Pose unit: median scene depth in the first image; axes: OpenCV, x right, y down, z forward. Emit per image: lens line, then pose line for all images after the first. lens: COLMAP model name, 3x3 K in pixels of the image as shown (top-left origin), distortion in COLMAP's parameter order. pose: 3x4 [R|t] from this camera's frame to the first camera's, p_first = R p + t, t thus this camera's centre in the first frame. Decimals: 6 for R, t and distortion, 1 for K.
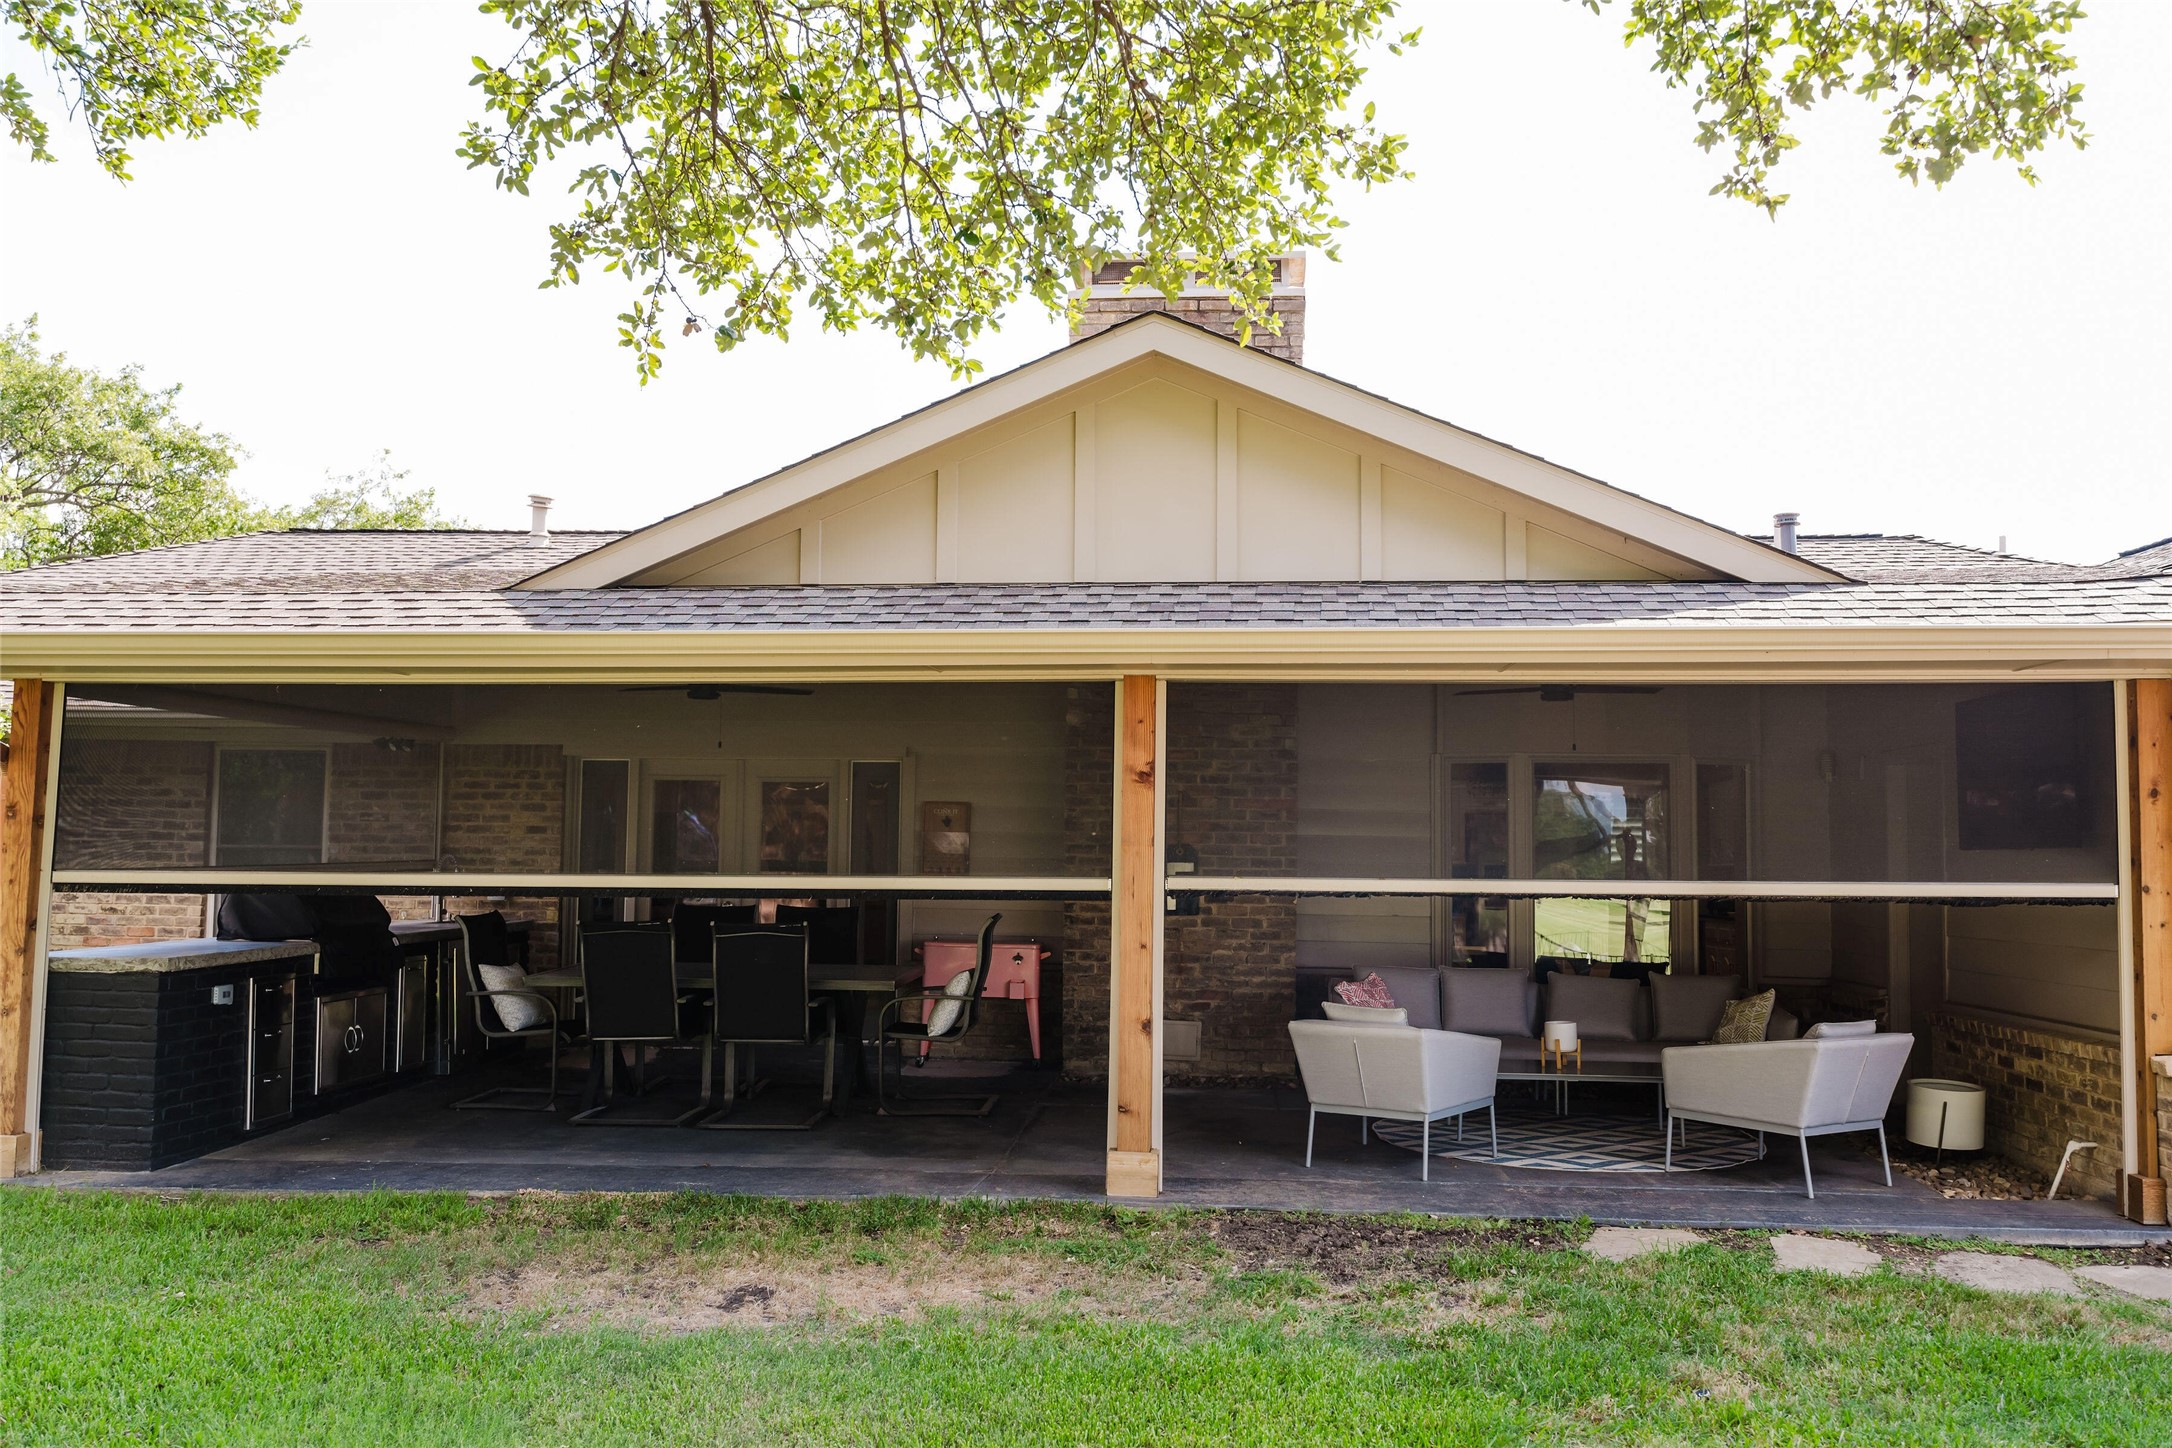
lens RADIAL K [[1827.4, 0, 1086.0], [0, 1827.4, 724.0], [0, 0, 1]] dist [0.001978, -0.004083]
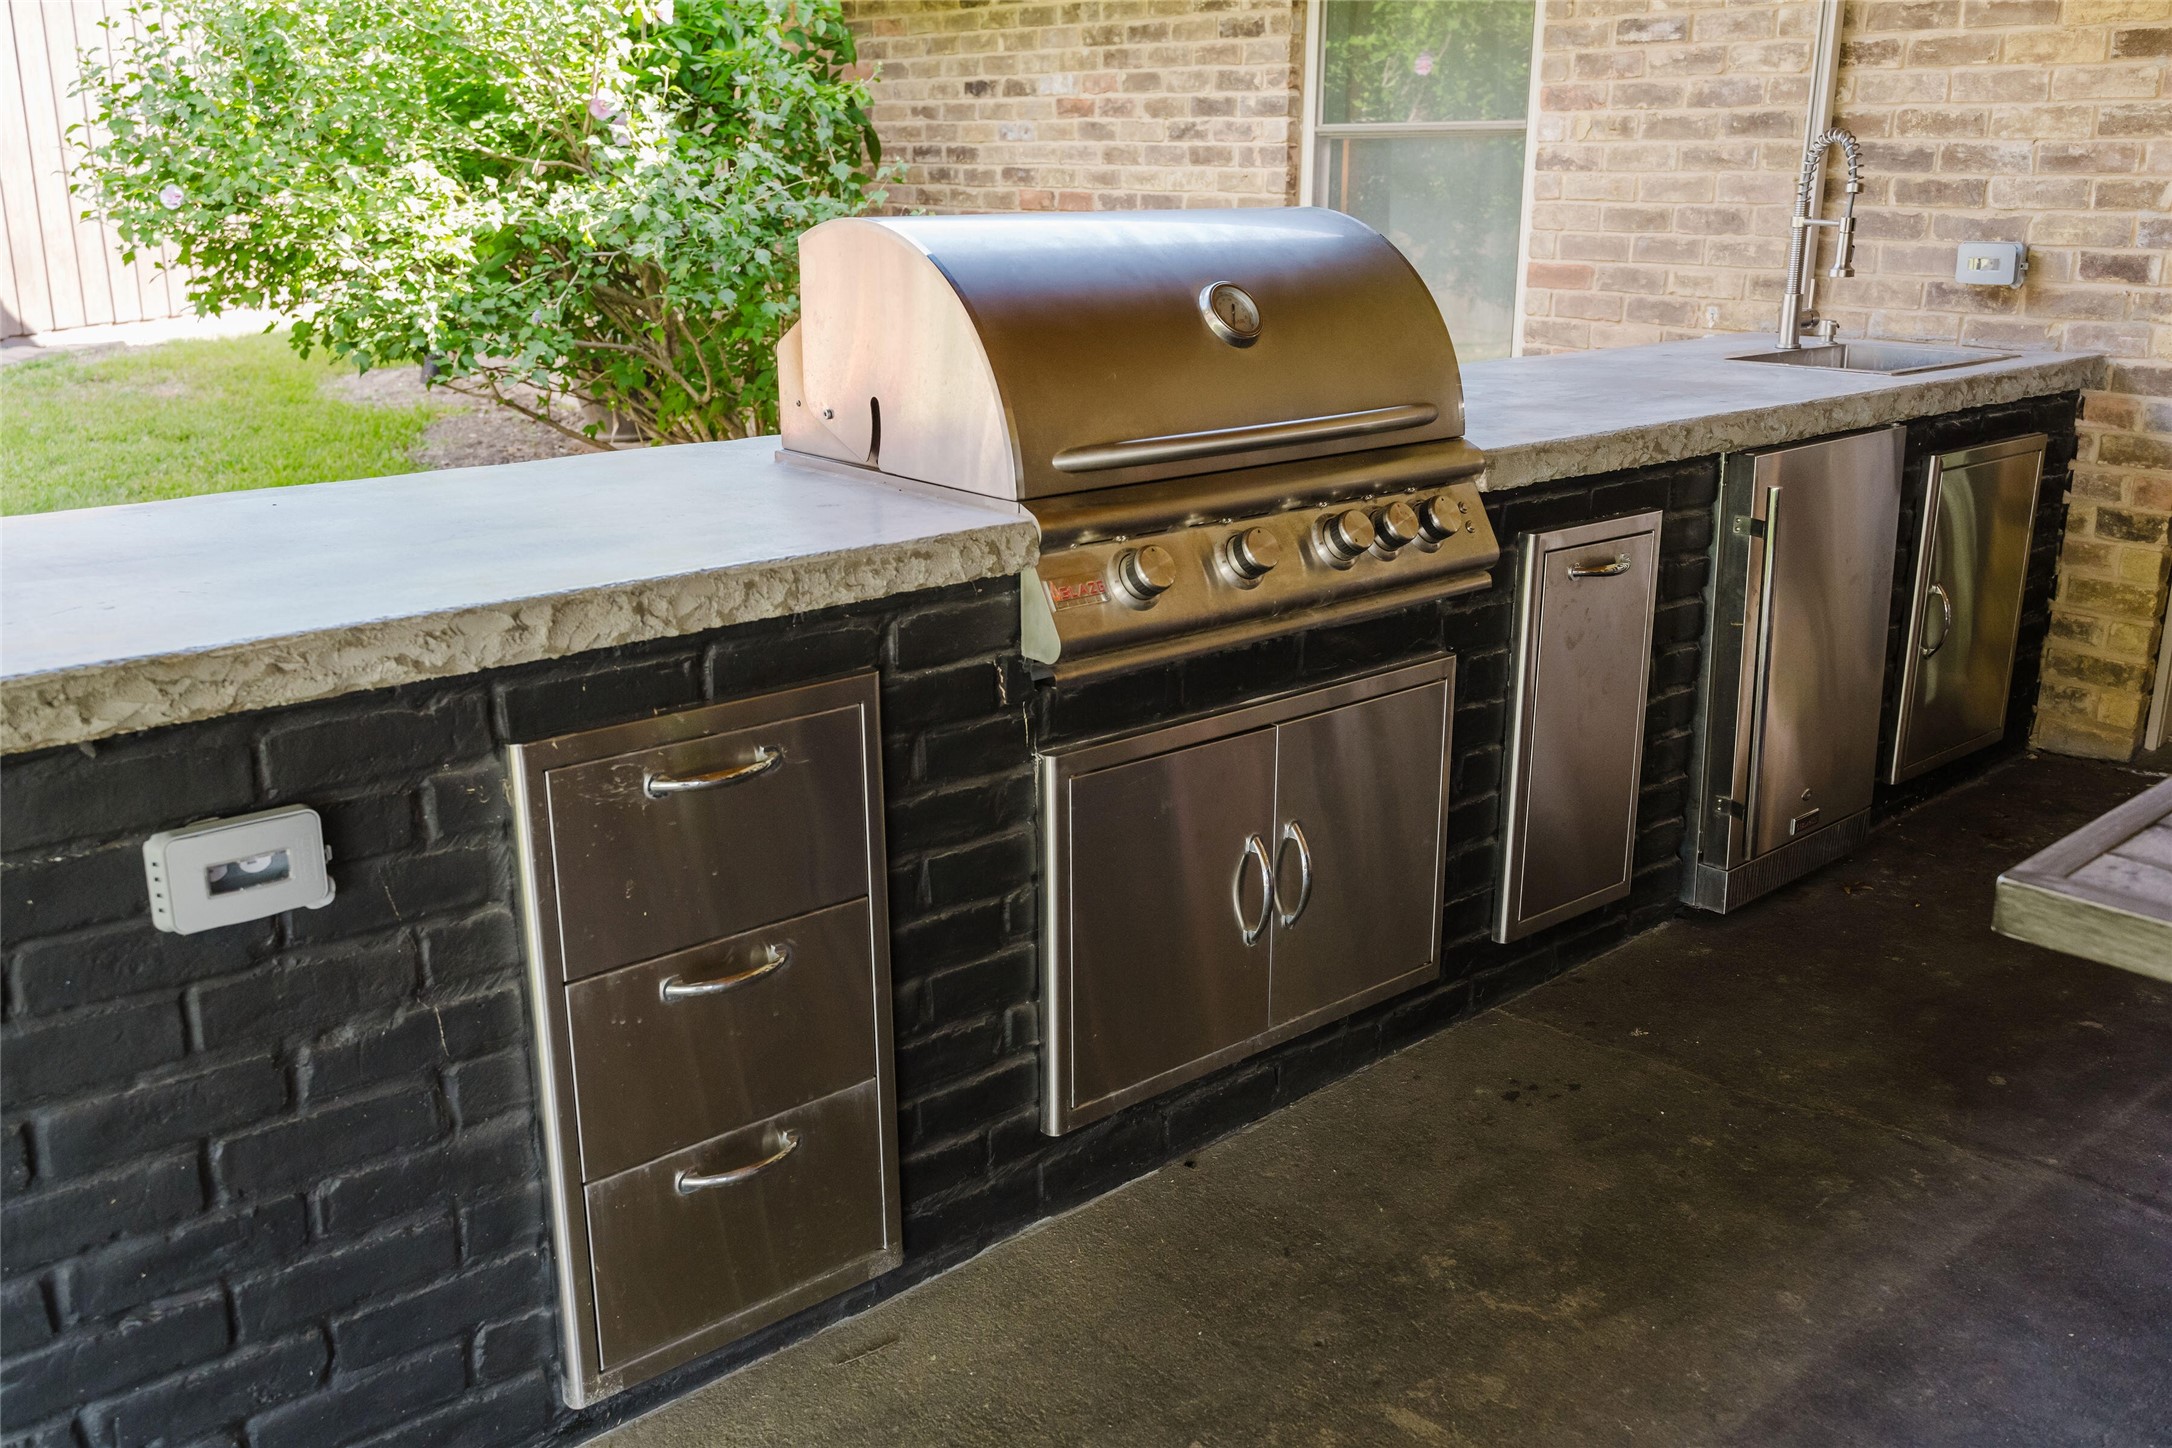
lens RADIAL K [[1827.4, 0, 1086.0], [0, 1827.4, 724.0], [0, 0, 1]] dist [0.001978, -0.004083]
pose [[0.711418, 0.197634, -0.674407, -0.413223], [0.053589, 0.941593, 0.332463, 0.110172], [0.700723, -0.272661, 0.659275, 1.336074]]
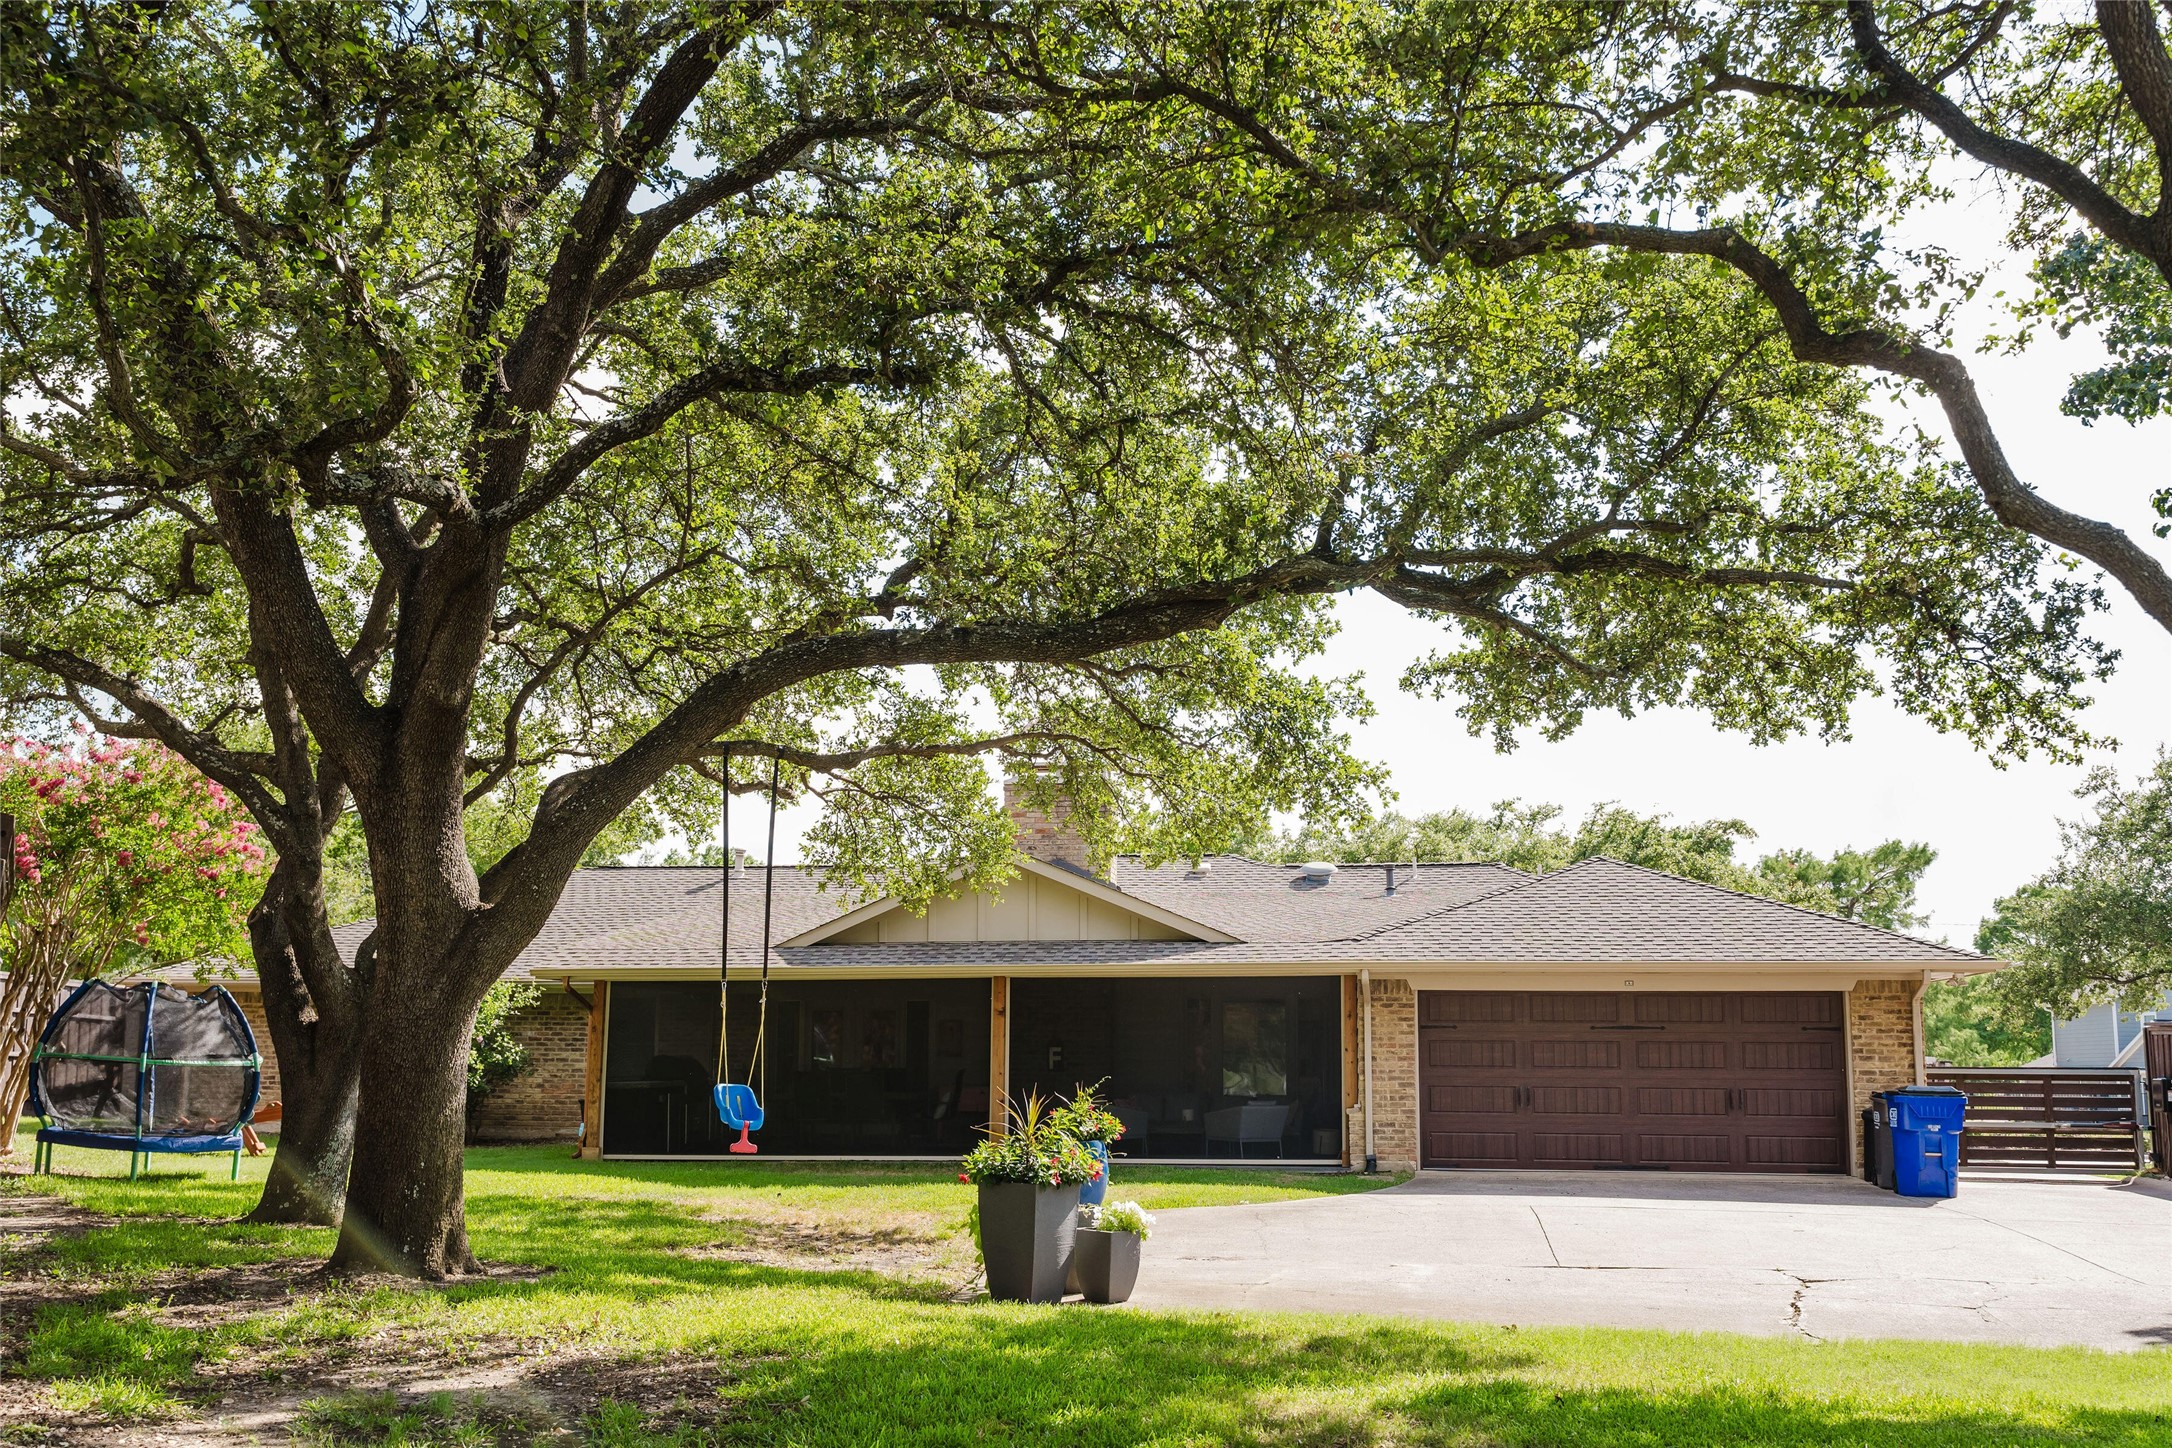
lens RADIAL K [[1827.4, 0, 1086.0], [0, 1827.4, 724.0], [0, 0, 1]] dist [0.001978, -0.004083]
pose [[0.998894, -0.017856, -0.043493, 0.369315], [0.012957, 0.993799, -0.110430, -0.126329], [0.045195, 0.109744, 0.992932, -2.307161]]
